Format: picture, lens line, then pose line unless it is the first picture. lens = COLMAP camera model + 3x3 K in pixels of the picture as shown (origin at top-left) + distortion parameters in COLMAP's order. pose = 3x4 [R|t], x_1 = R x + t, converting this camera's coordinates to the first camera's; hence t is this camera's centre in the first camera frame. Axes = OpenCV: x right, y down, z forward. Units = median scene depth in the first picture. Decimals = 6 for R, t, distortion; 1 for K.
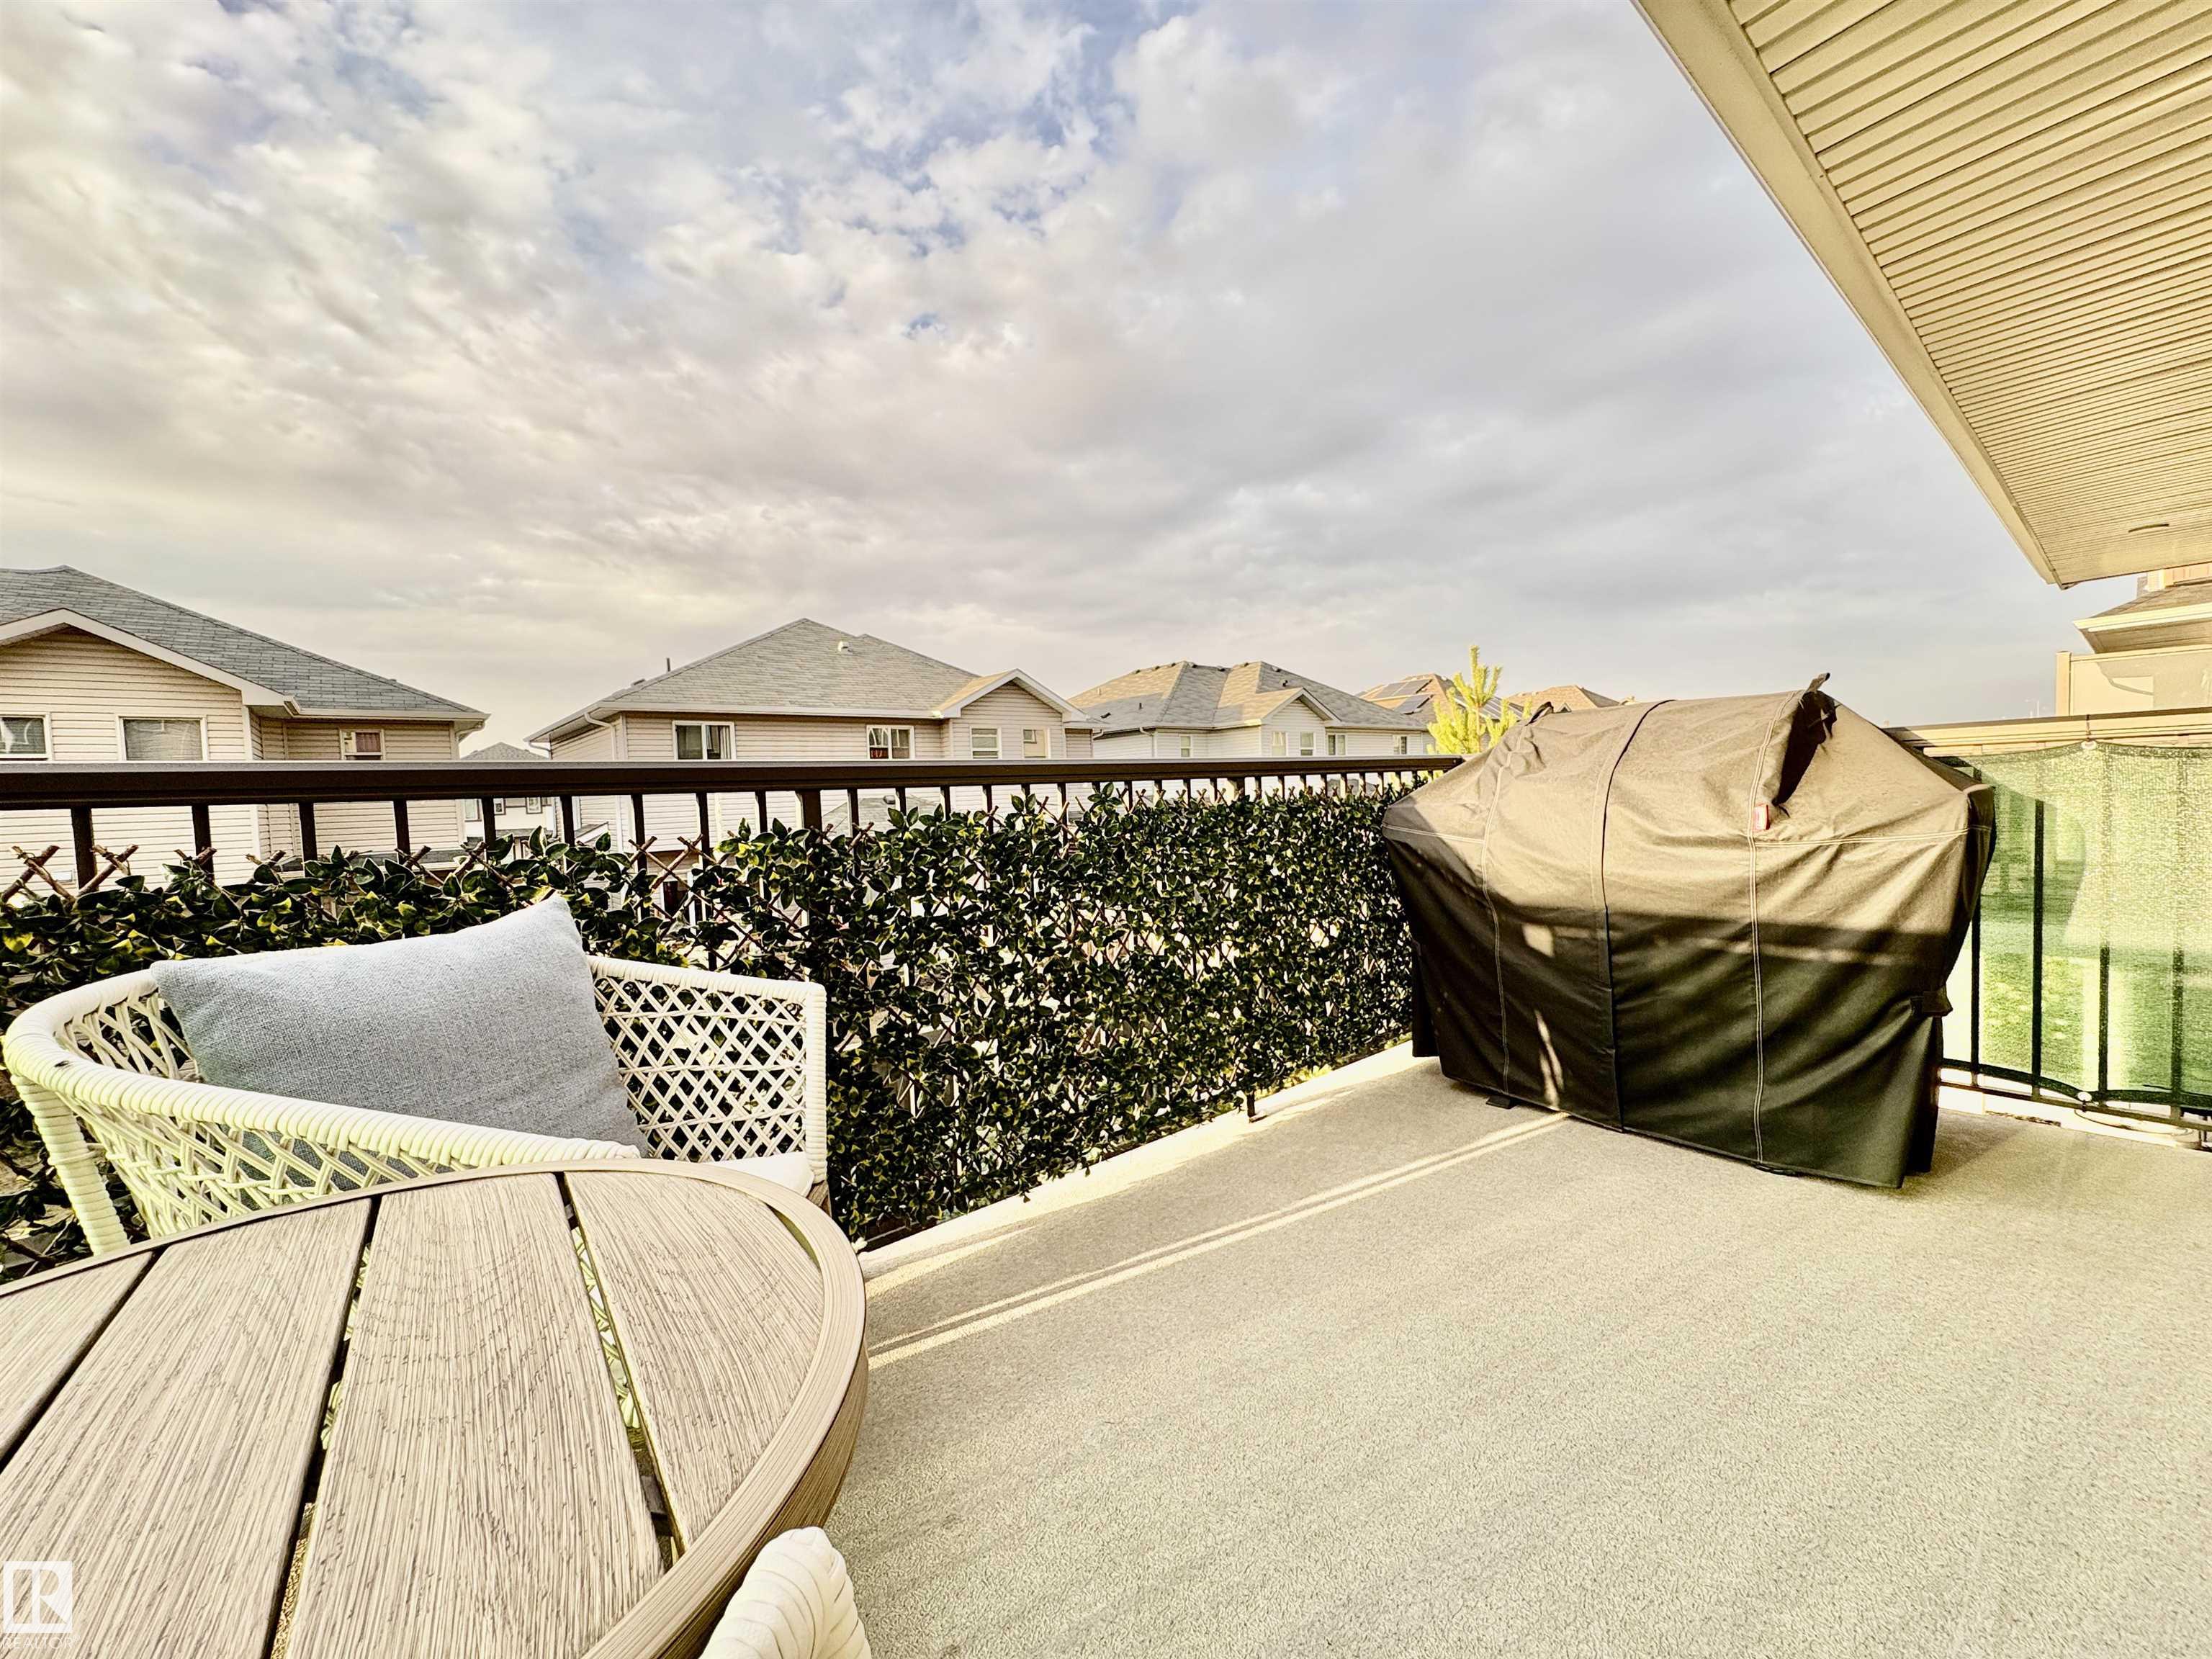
lens RADIAL K [[879.9, 0, 1104.4], [0, 879.9, 826.3], [0, 0, 1]] dist [-0.002486, 0.000172]
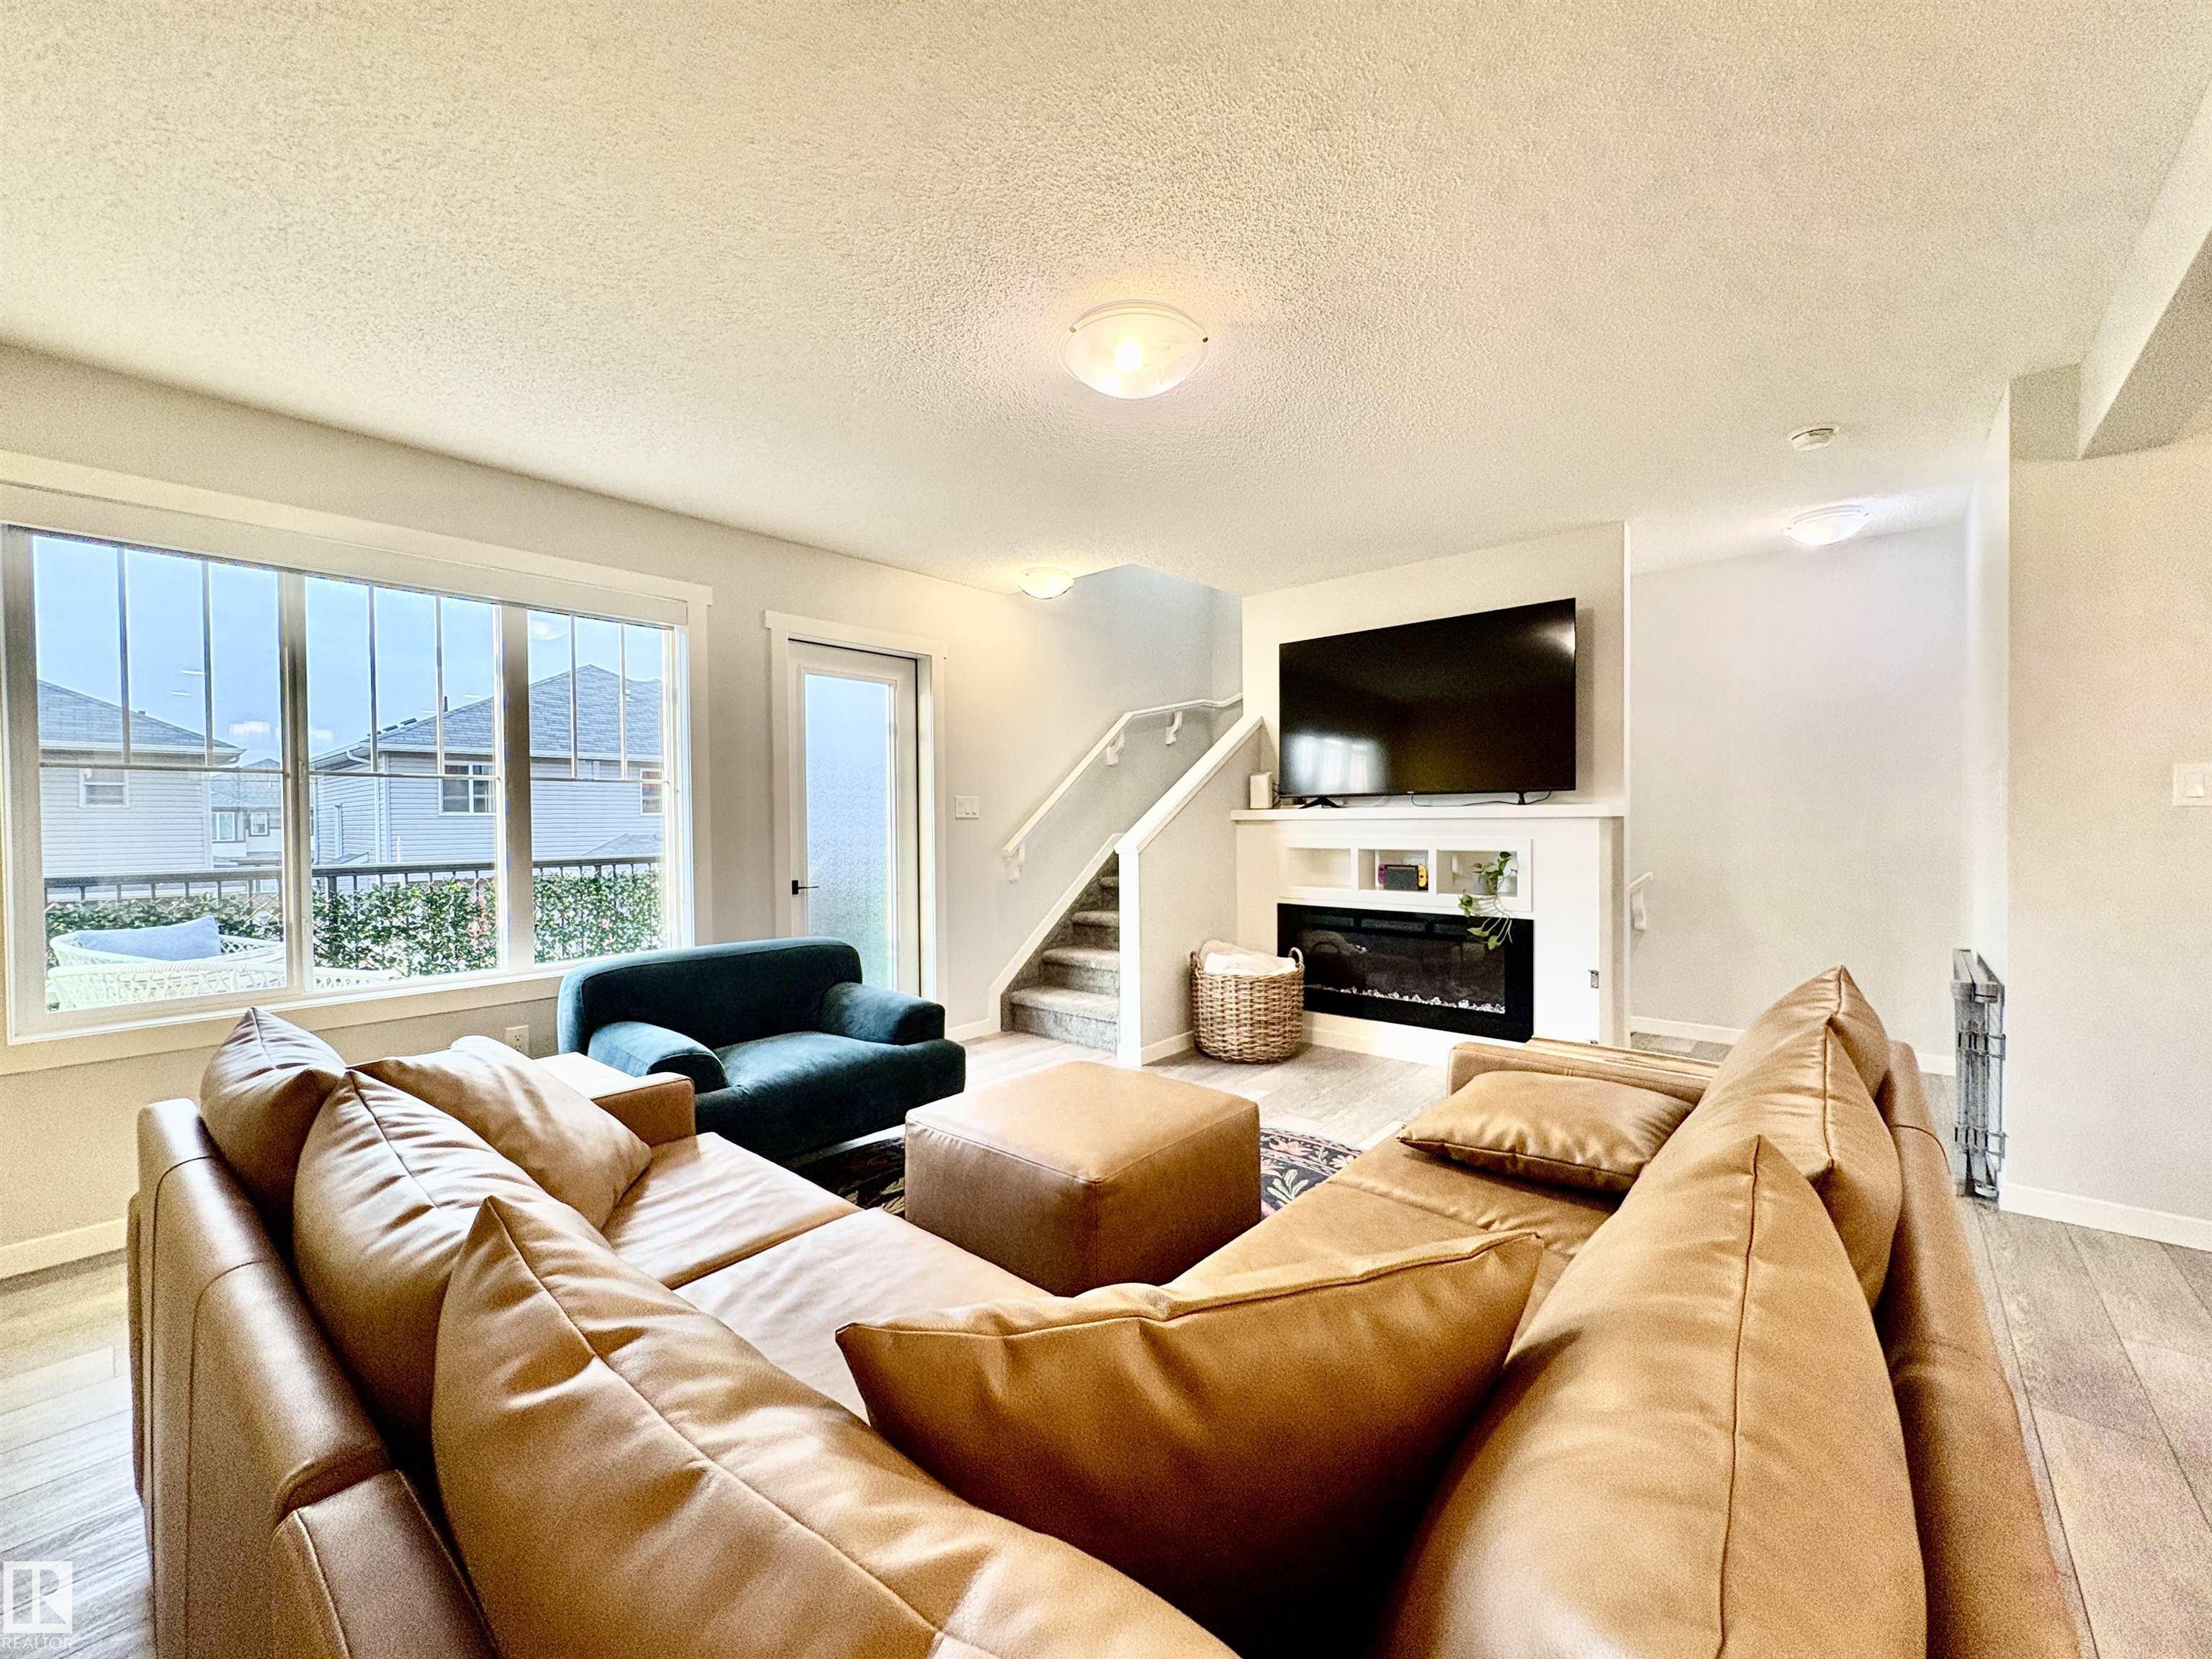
lens RADIAL K [[876.4, 0, 1107.0], [0, 876.4, 833.4], [0, 0, 1]] dist [-0.002943, -0.000048]
pose [[0.986769, 0.025966, 0.160039, 1.634427], [-0.021352, 0.999307, -0.030488, -0.150338], [-0.160720, 0.026668, 0.986640, -2.098212]]
